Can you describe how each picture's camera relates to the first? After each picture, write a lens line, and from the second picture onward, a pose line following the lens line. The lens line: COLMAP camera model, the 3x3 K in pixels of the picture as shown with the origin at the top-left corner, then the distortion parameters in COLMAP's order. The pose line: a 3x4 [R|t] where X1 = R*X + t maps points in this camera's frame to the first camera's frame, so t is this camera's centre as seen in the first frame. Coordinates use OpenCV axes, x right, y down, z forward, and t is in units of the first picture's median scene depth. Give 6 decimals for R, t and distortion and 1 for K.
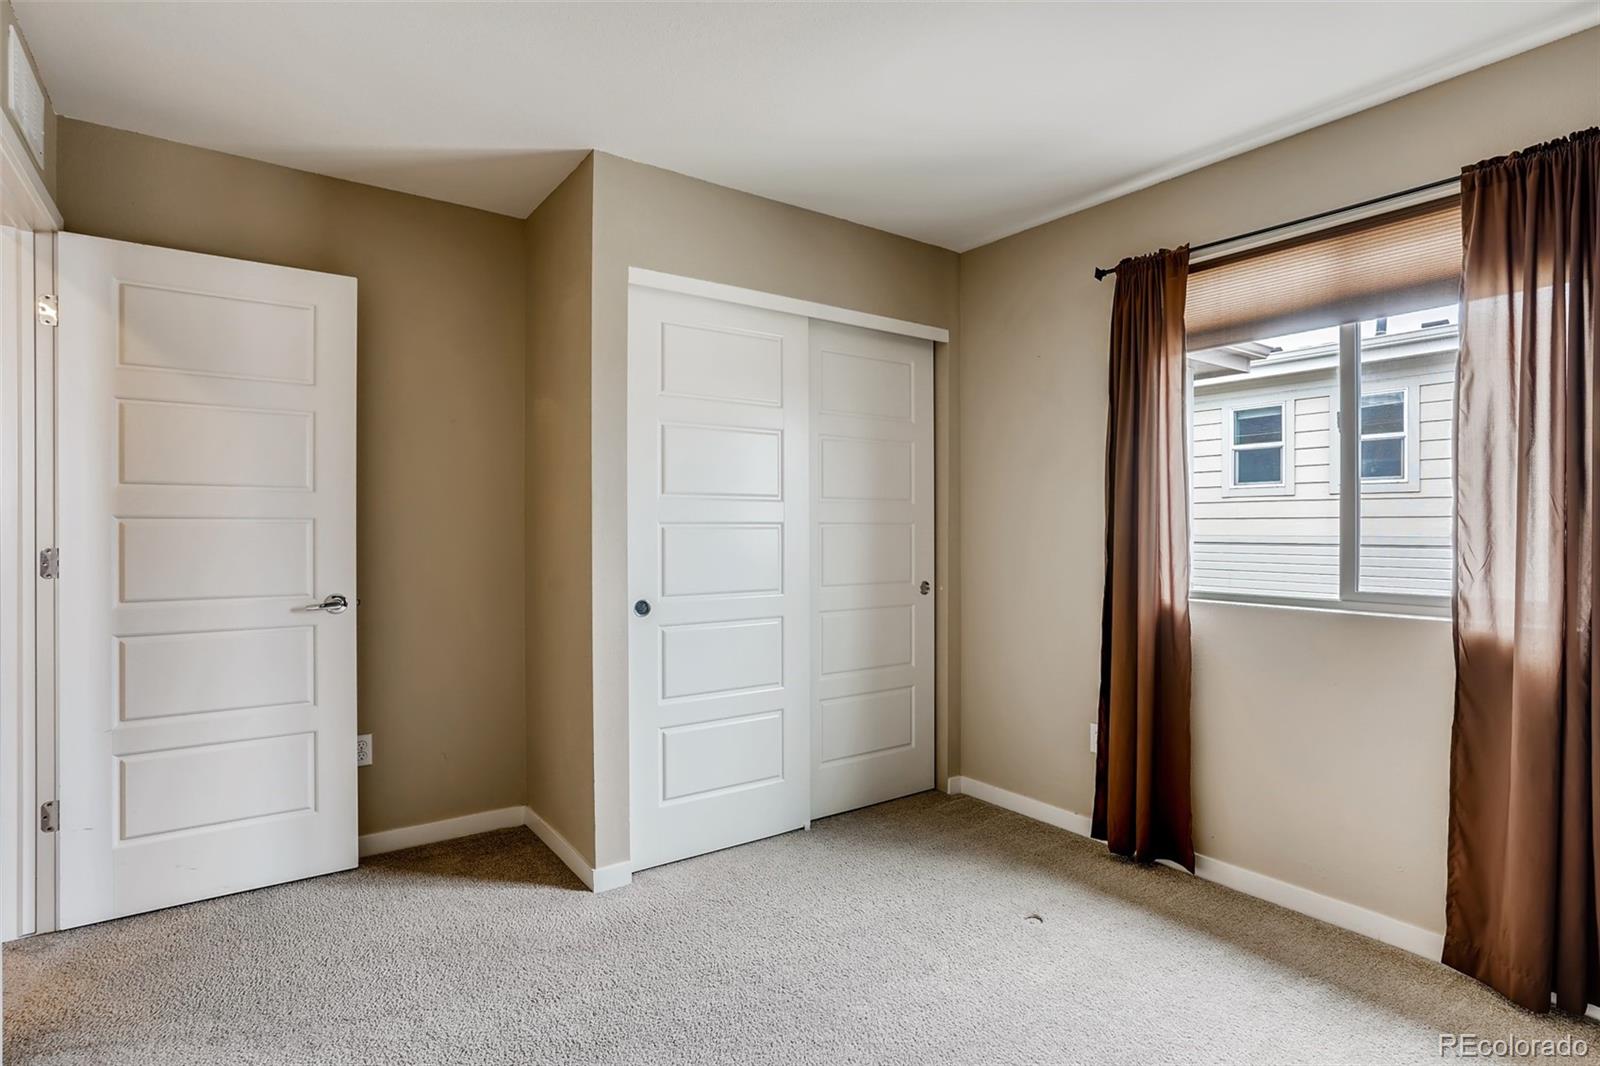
lens RADIAL K [[786.2, 0, 800.9], [0, 786.2, 530.0], [0, 0, 1]] dist [-0.034222, 0.022470]
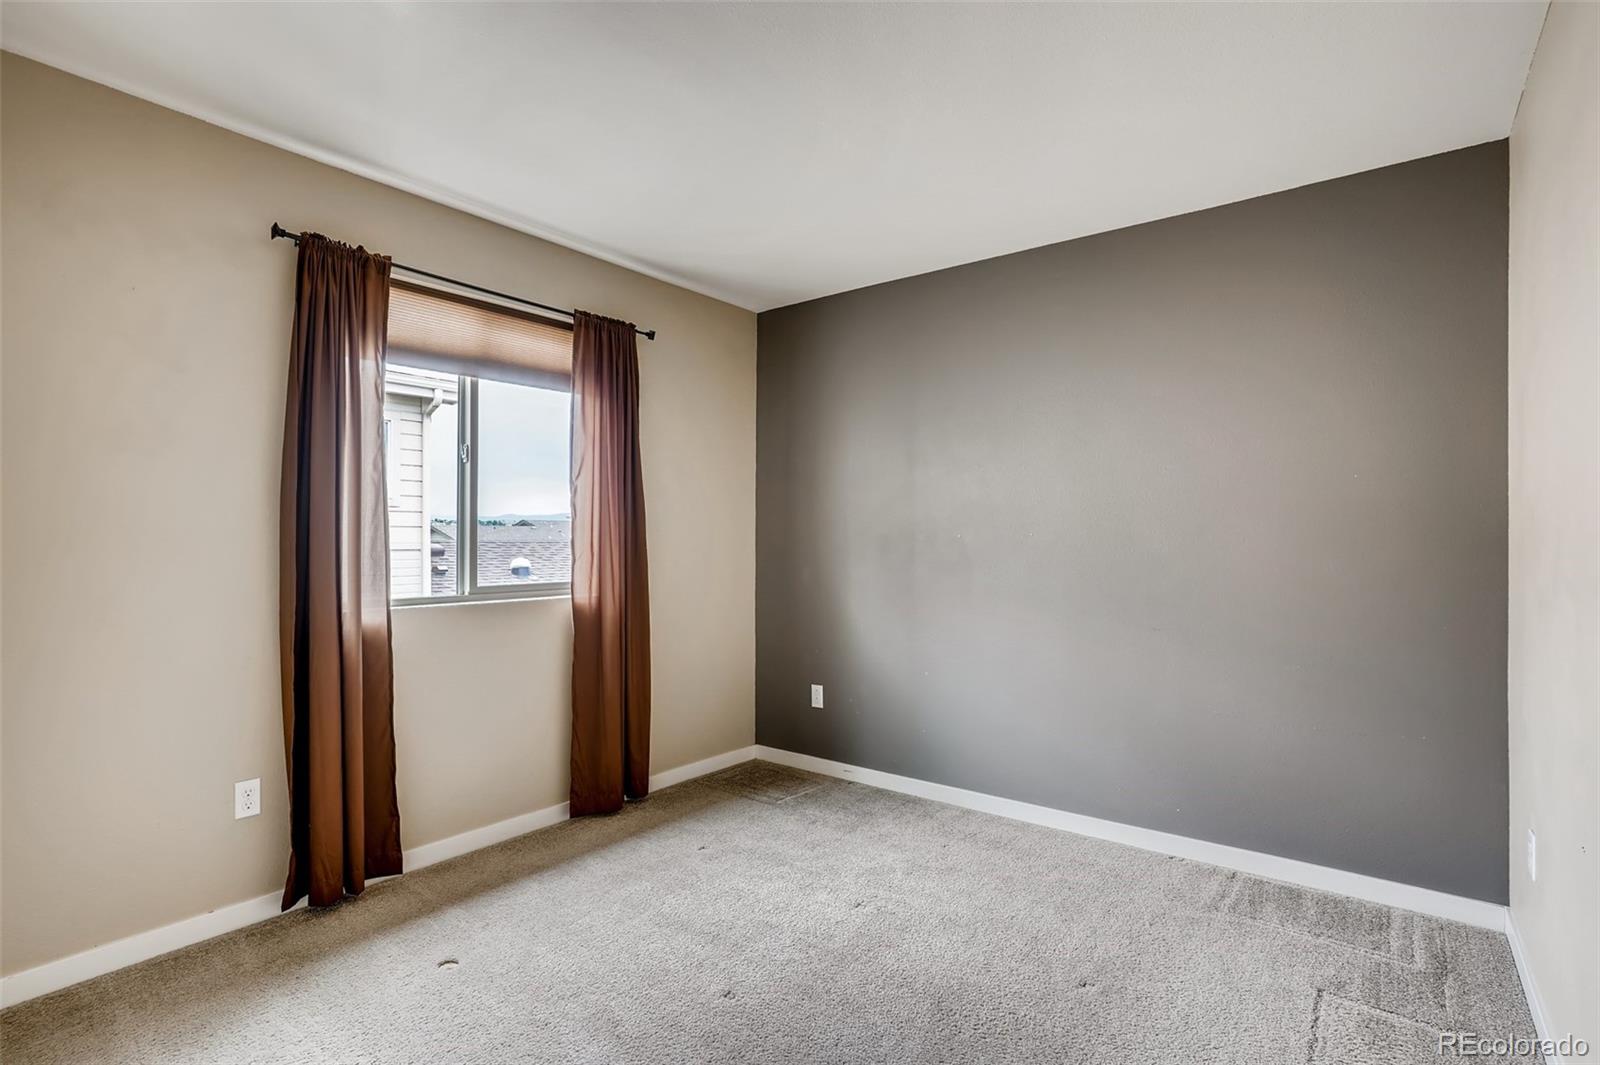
lens RADIAL K [[786.2, 0, 800.9], [0, 786.2, 529.5], [0, 0, 1]] dist [-0.034222, 0.022470]
pose [[-0.248699, 0.005559, 0.968565, -0.623322], [-0.003200, 0.999973, -0.006561, -0.008176], [-0.968576, -0.004731, -0.248674, 0.745449]]
